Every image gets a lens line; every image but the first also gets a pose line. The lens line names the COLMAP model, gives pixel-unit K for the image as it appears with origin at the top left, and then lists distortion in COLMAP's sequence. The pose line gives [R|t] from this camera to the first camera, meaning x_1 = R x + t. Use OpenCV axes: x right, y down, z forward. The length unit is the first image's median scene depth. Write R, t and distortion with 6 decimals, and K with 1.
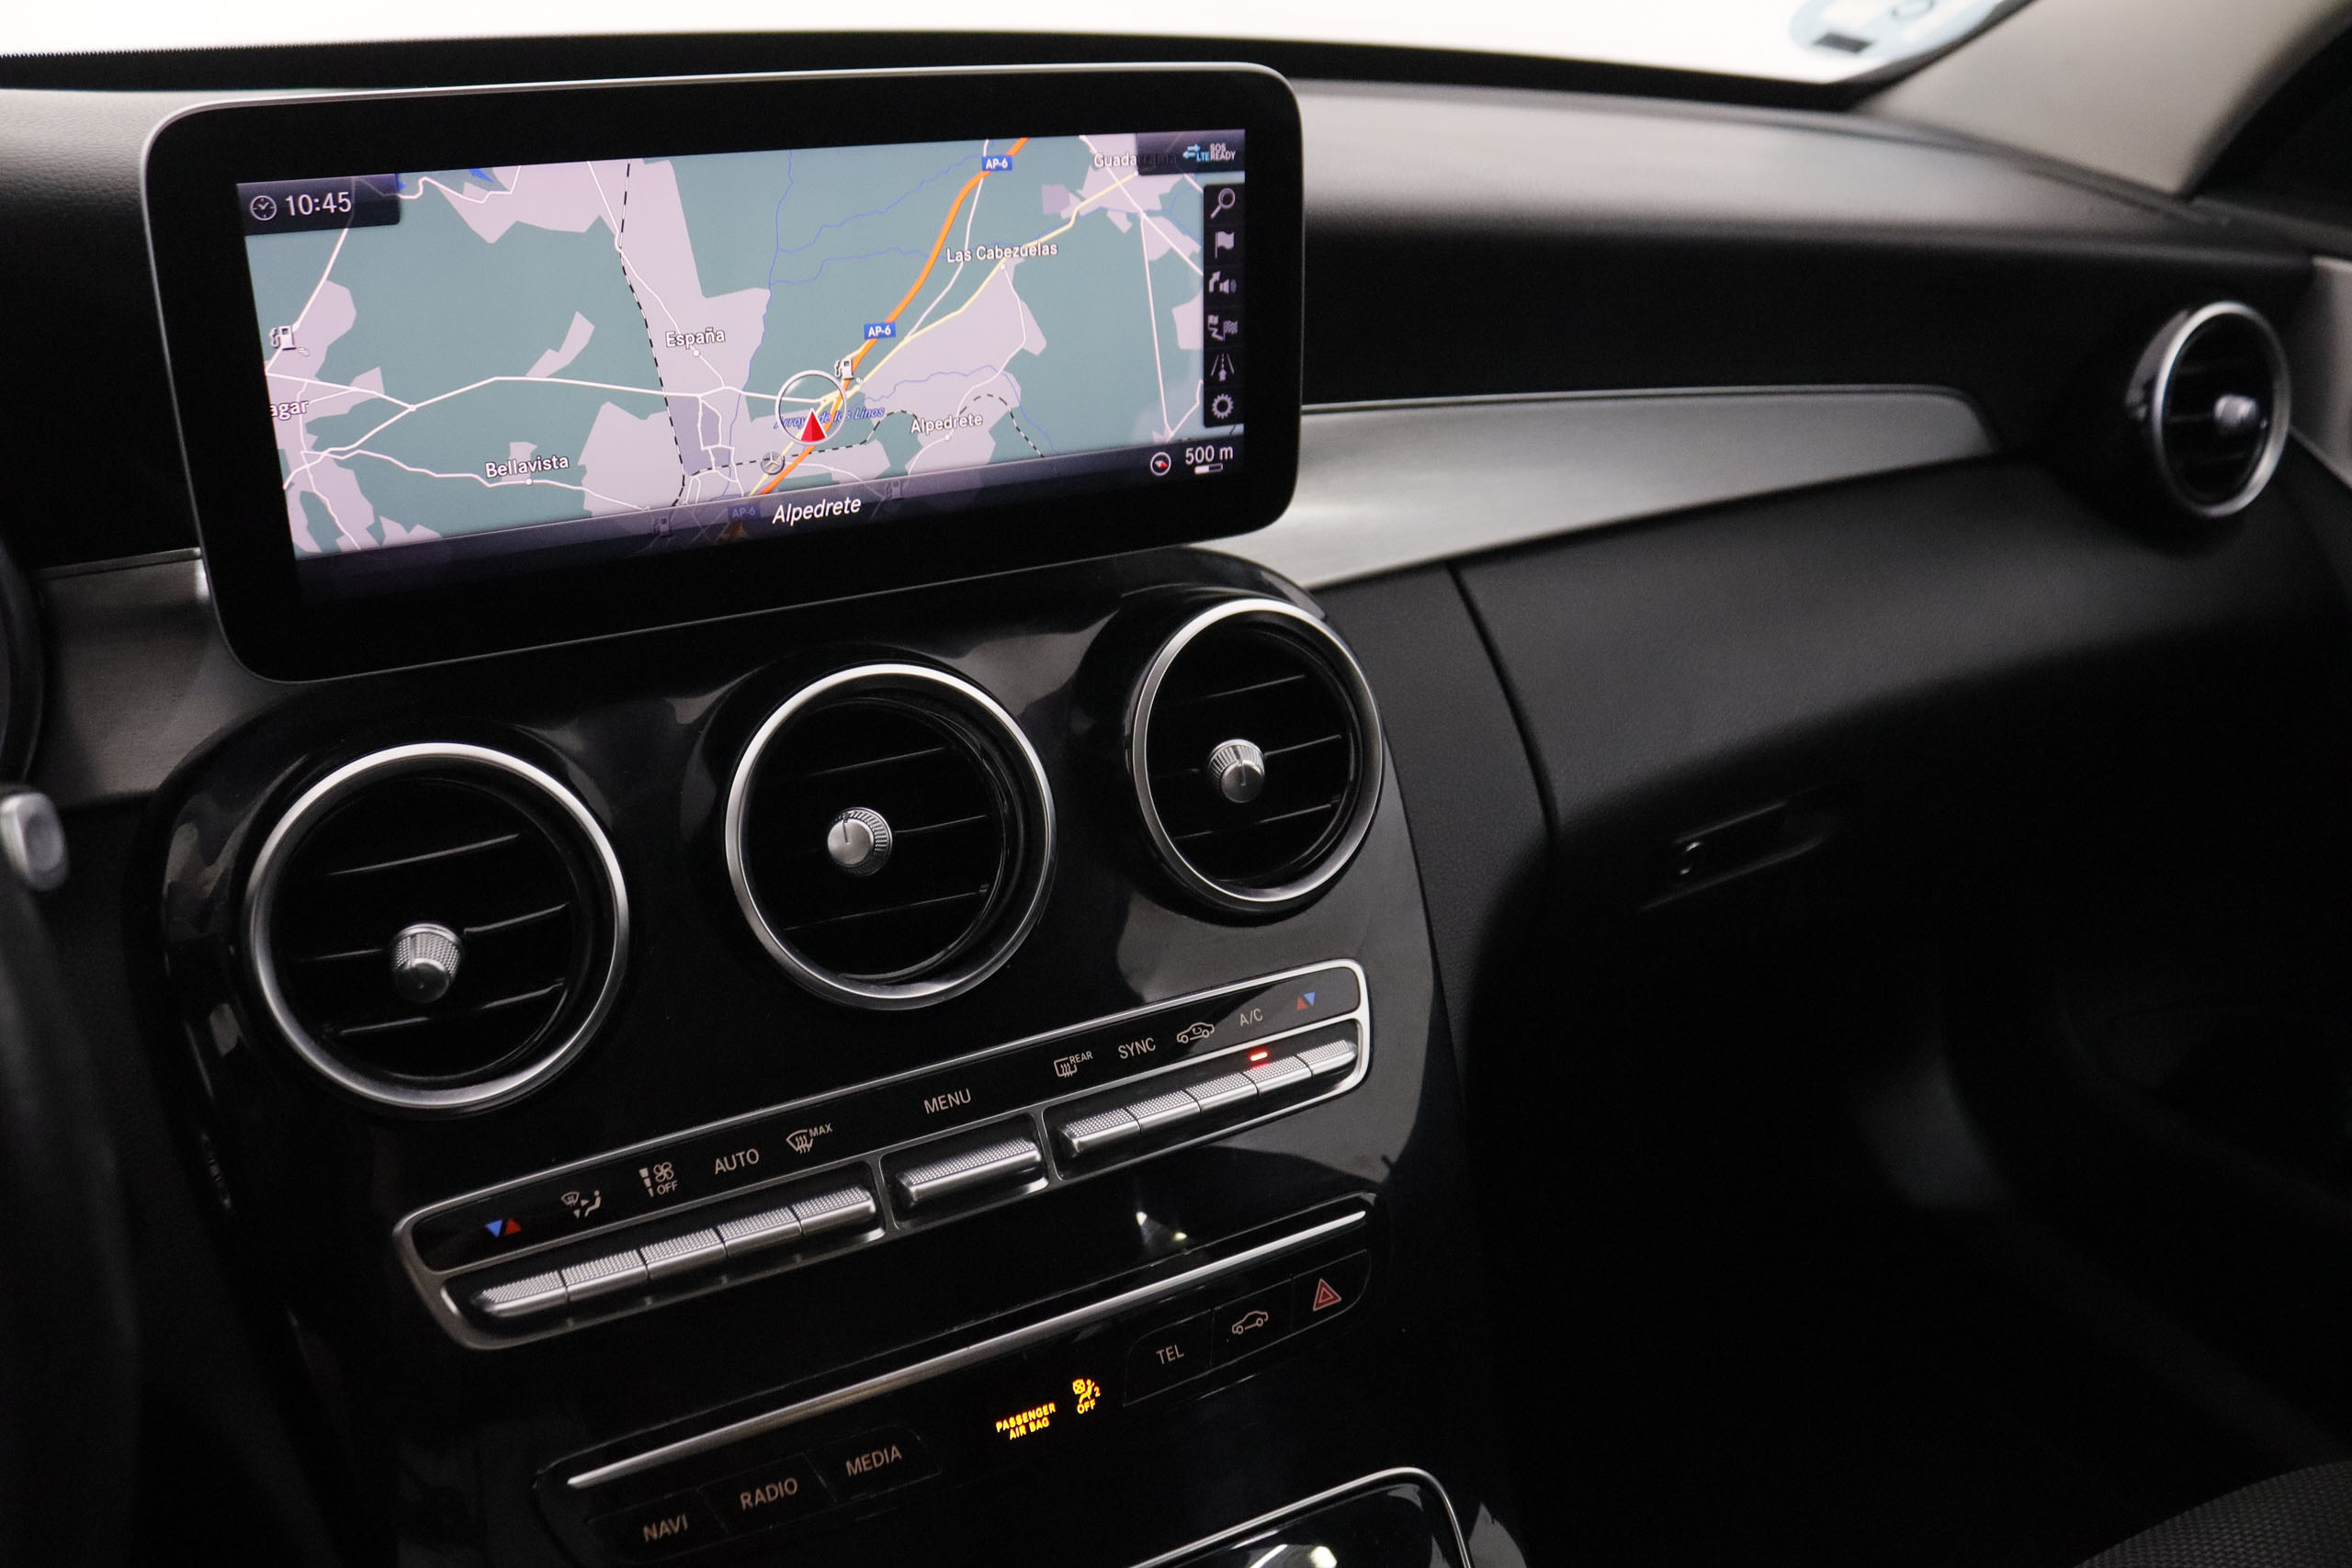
lens RADIAL K [[1890.6, 0, 1178.3], [0, 1890.6, 781.2], [0, 0, 1]] dist [-0.170986, 0.107061]
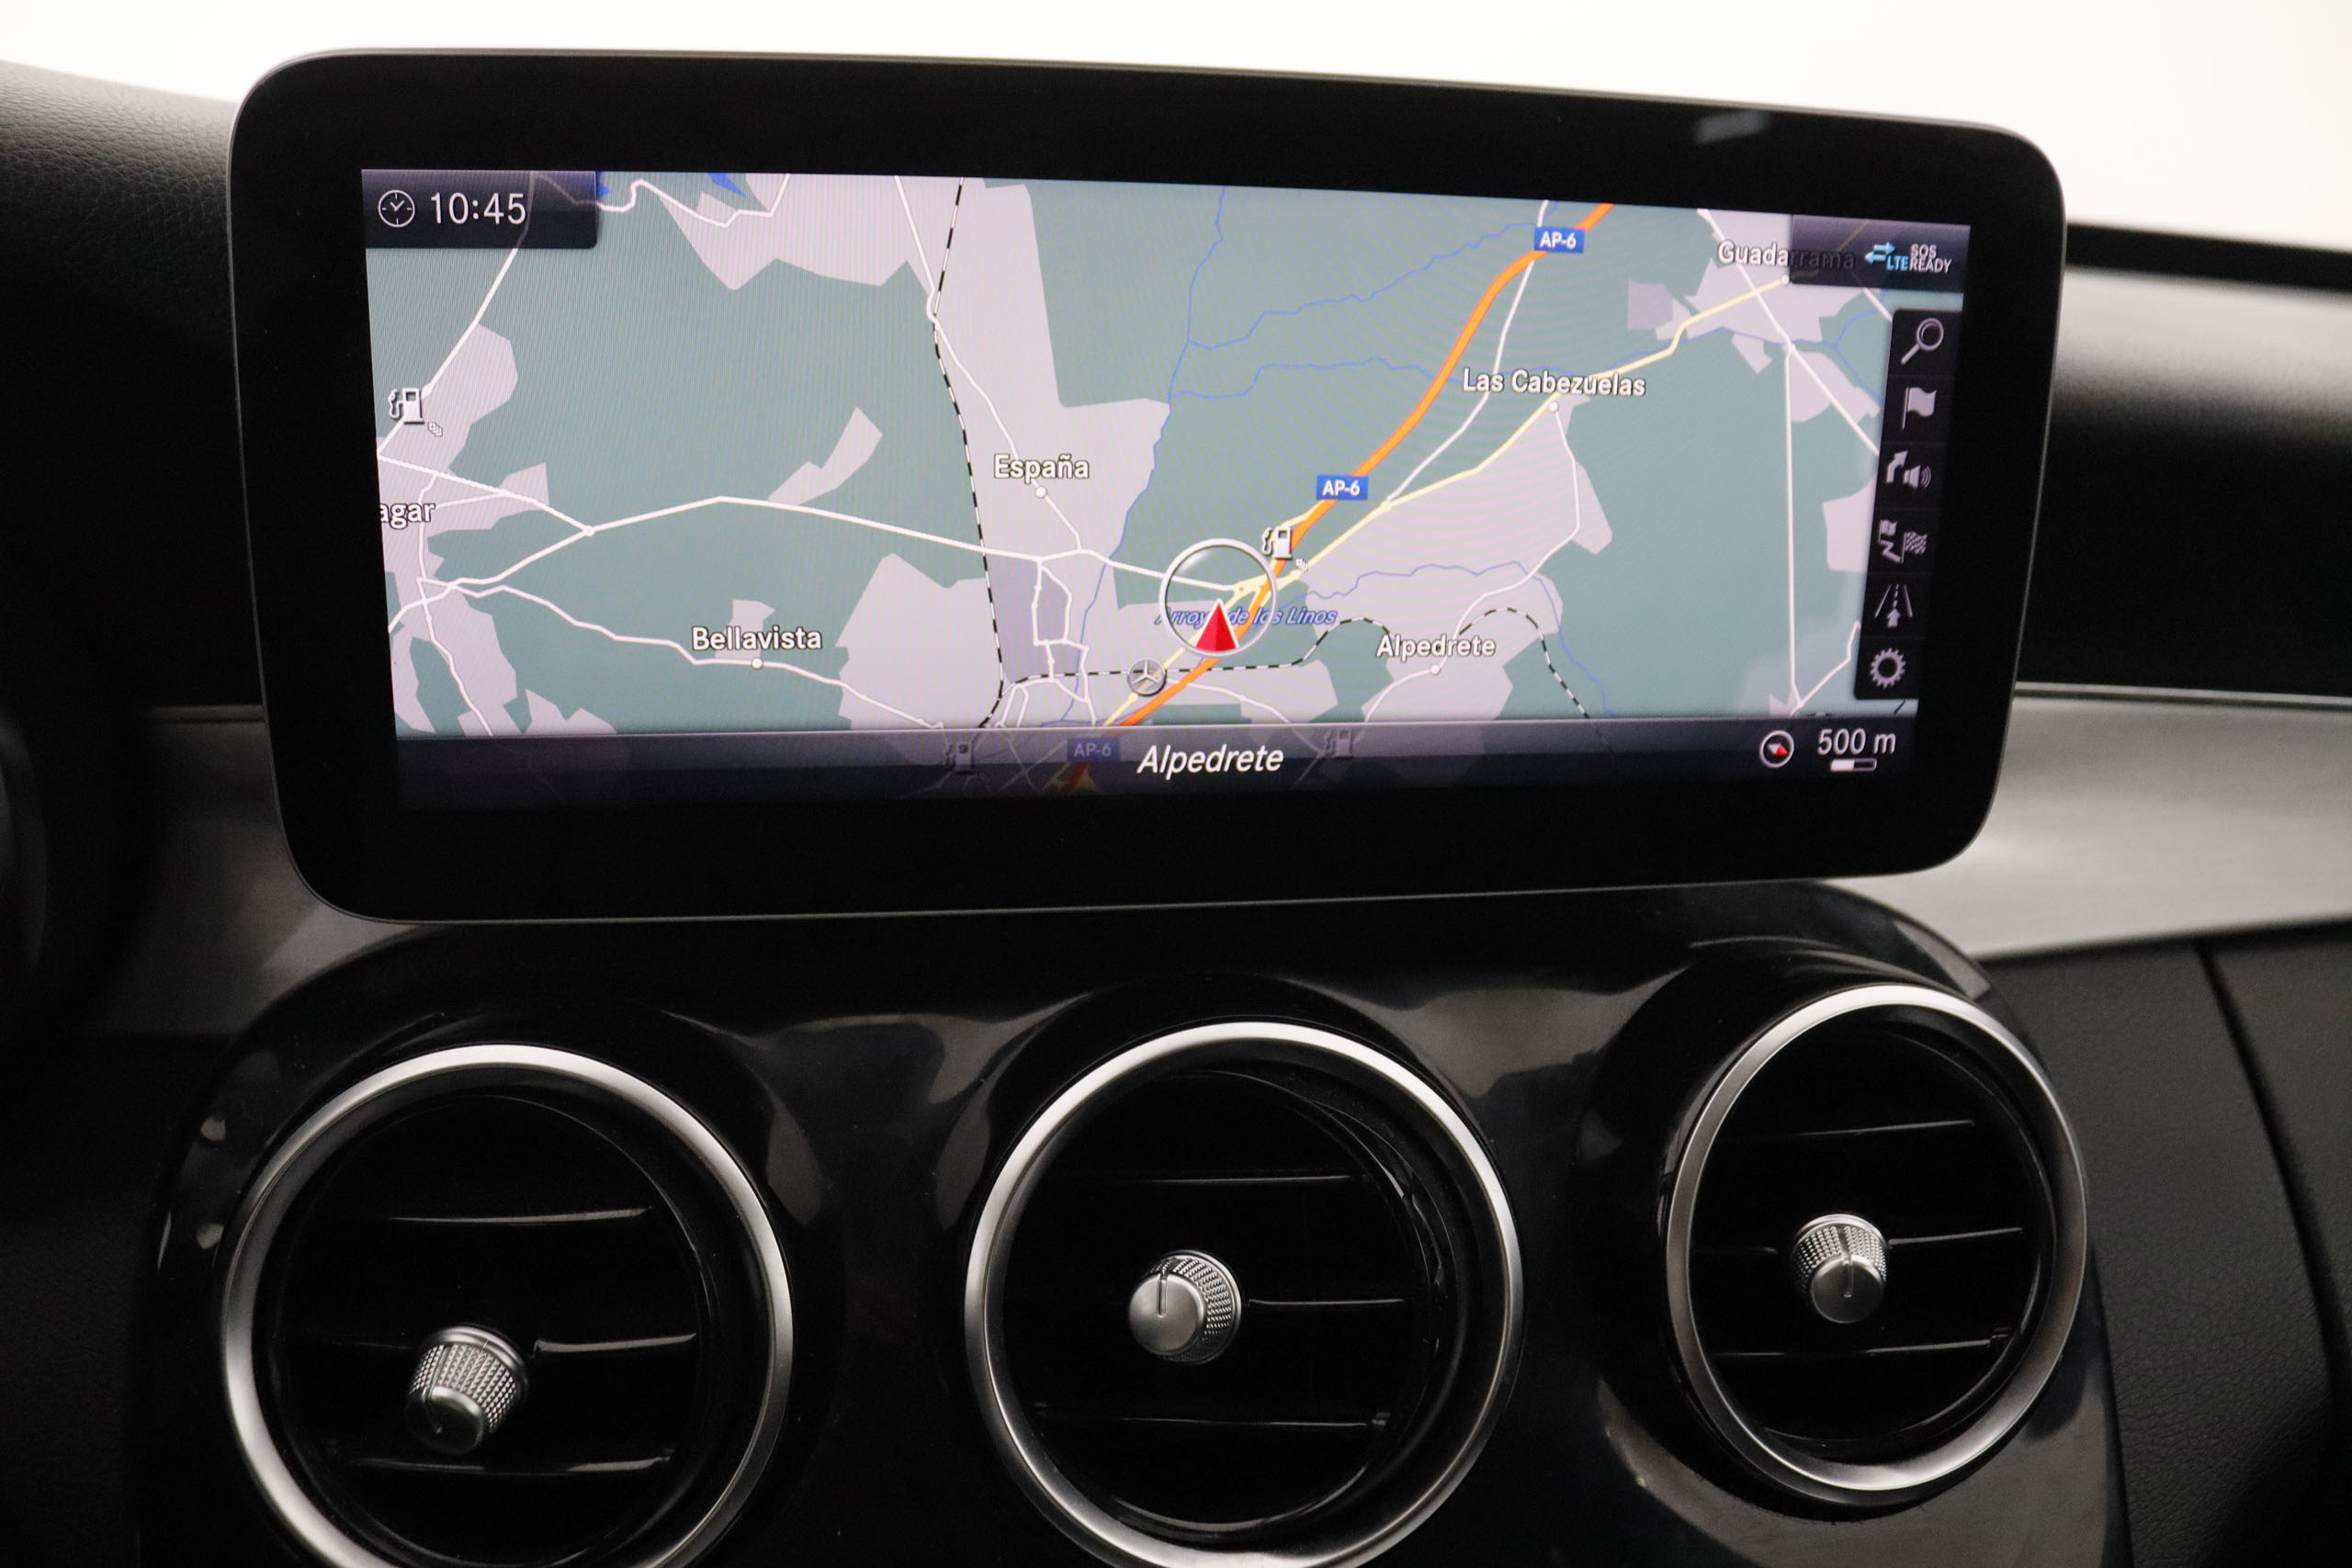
lens RADIAL K [[1890.6, 0, 1178.7], [0, 1890.6, 791.3], [0, 0, 1]] dist [-0.170986, 0.107061]
pose [[0.944786, 0.114232, -0.307133, -0.006248], [-0.151328, 0.983439, -0.099737, -0.068163], [0.290653, 0.140708, 0.946426, 0.389215]]
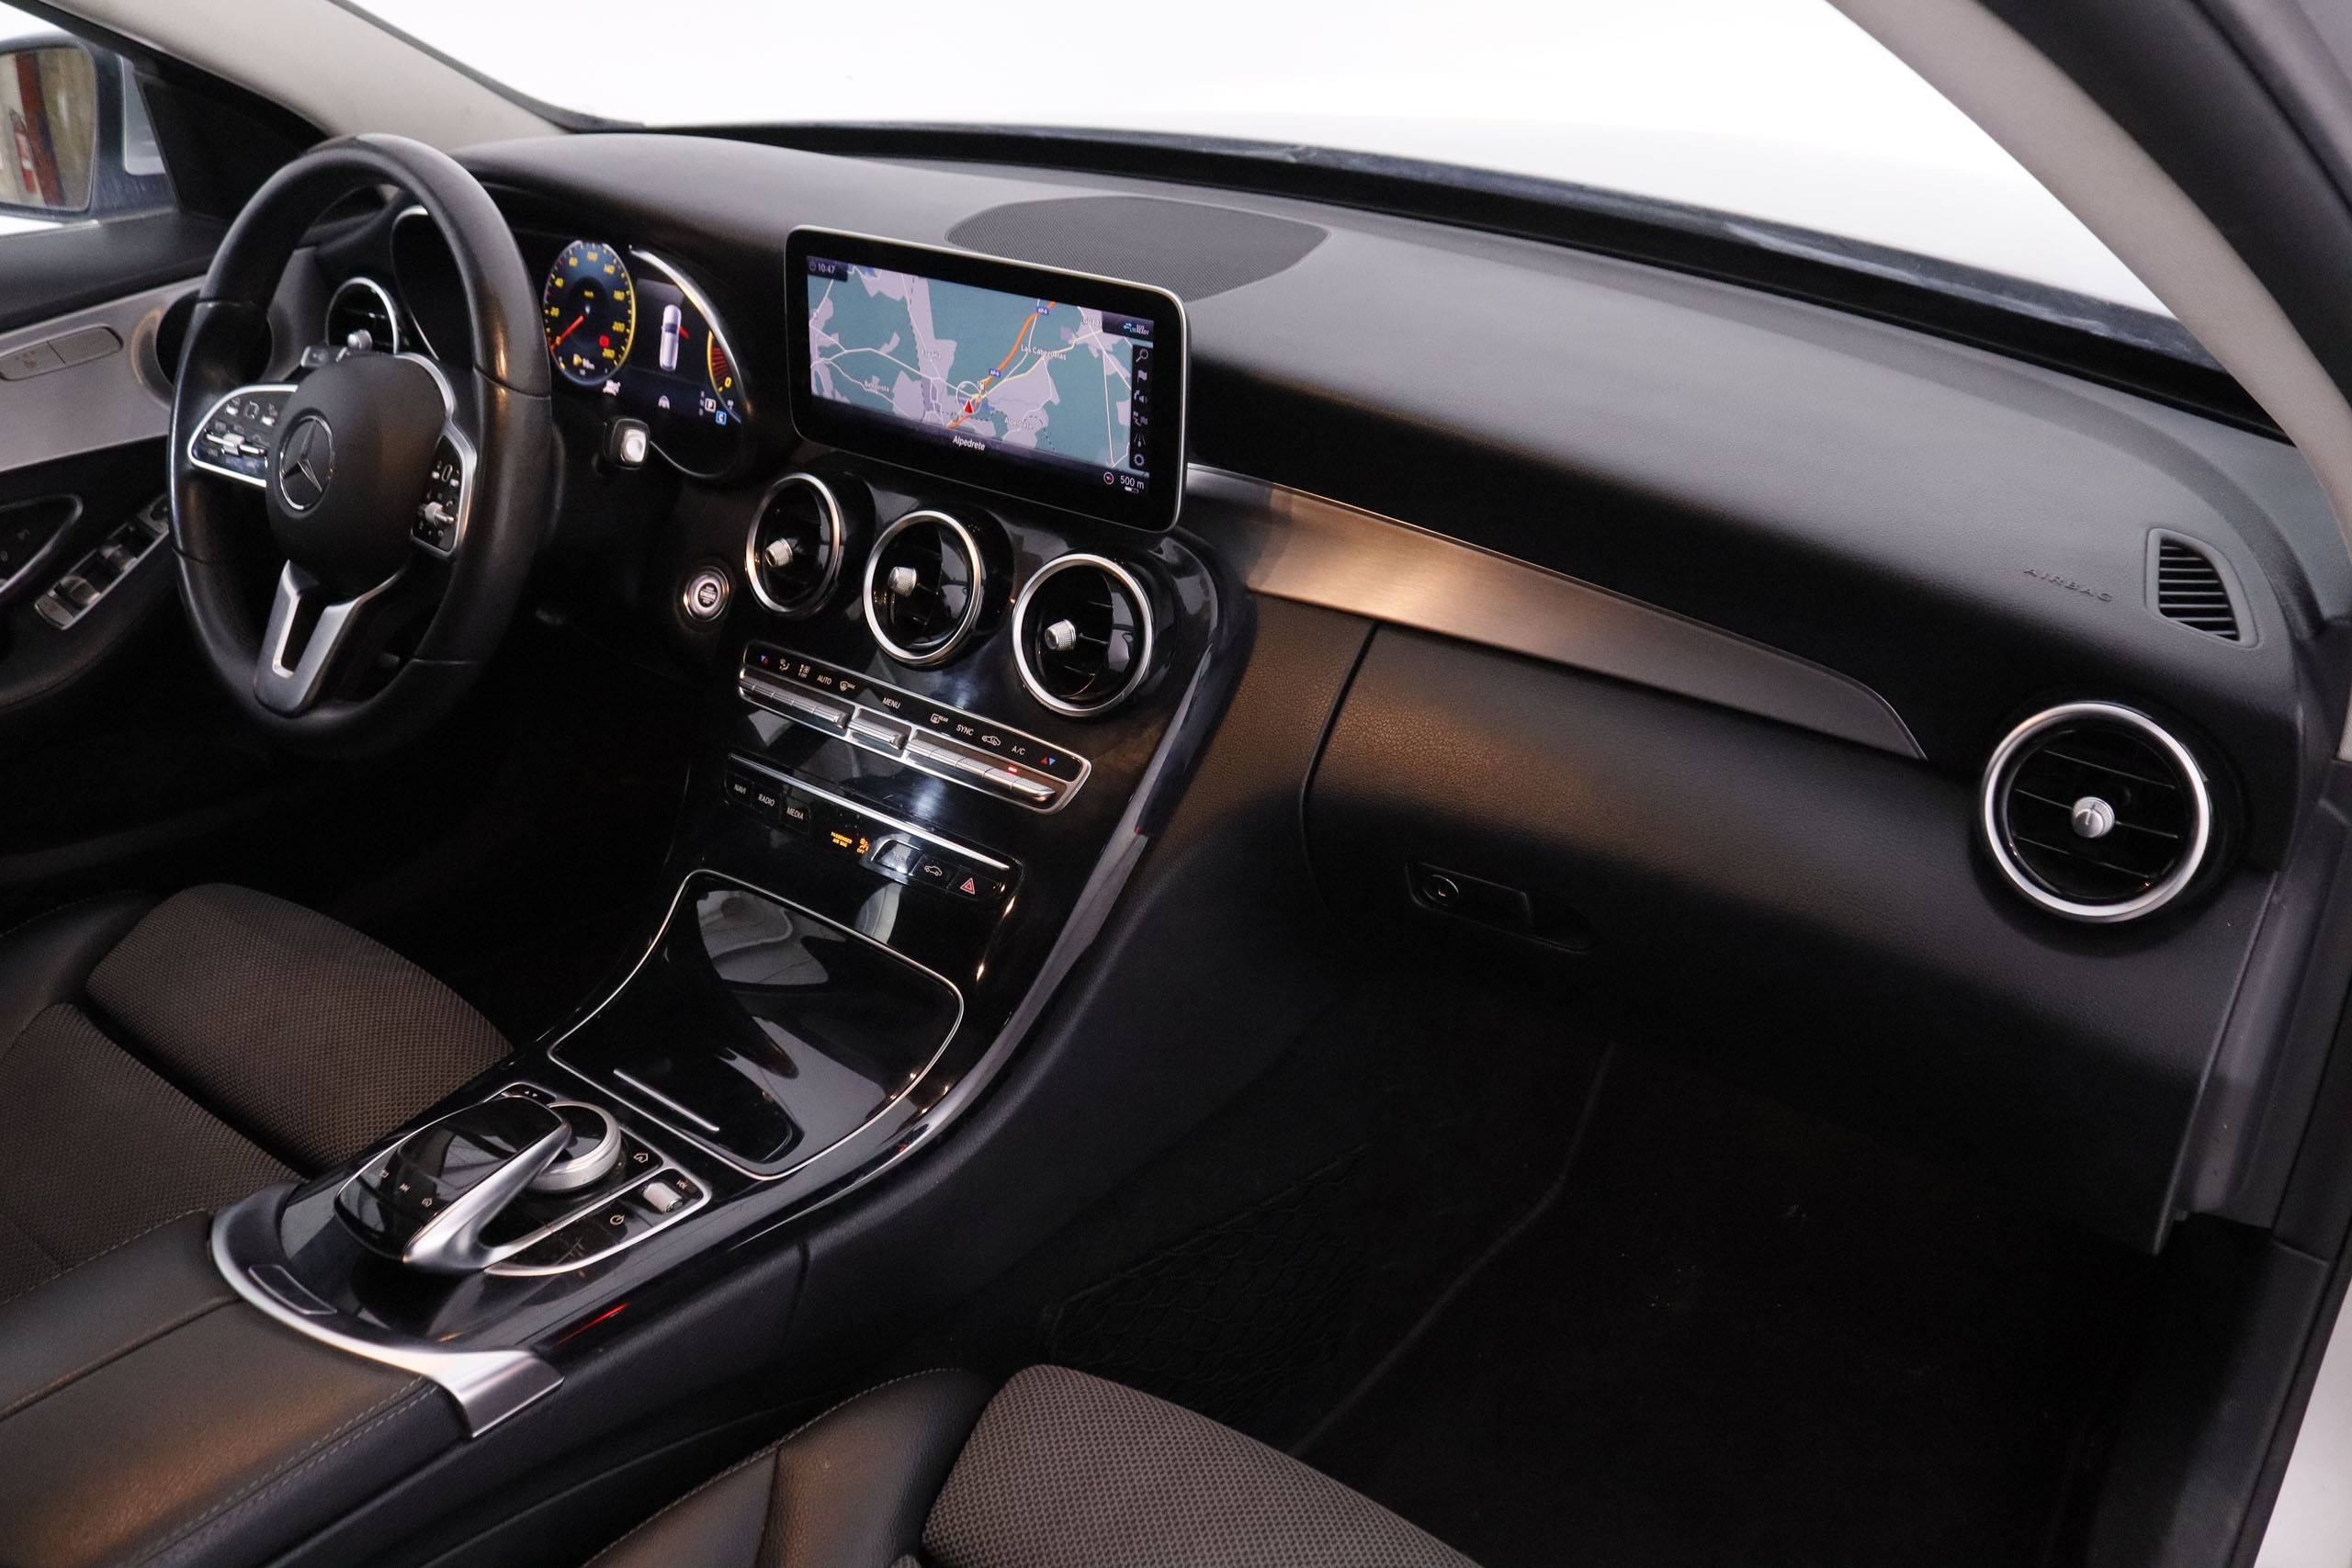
lens RADIAL K [[1890.6, 0, 1157.7], [0, 1890.6, 809.6], [0, 0, 1]] dist [-0.170986, 0.107061]
pose [[0.413582, 0.431903, -0.801504, 1.837240], [-0.376510, 0.882656, 0.281351, -0.463621], [0.828969, 0.185413, 0.527667, 0.092164]]
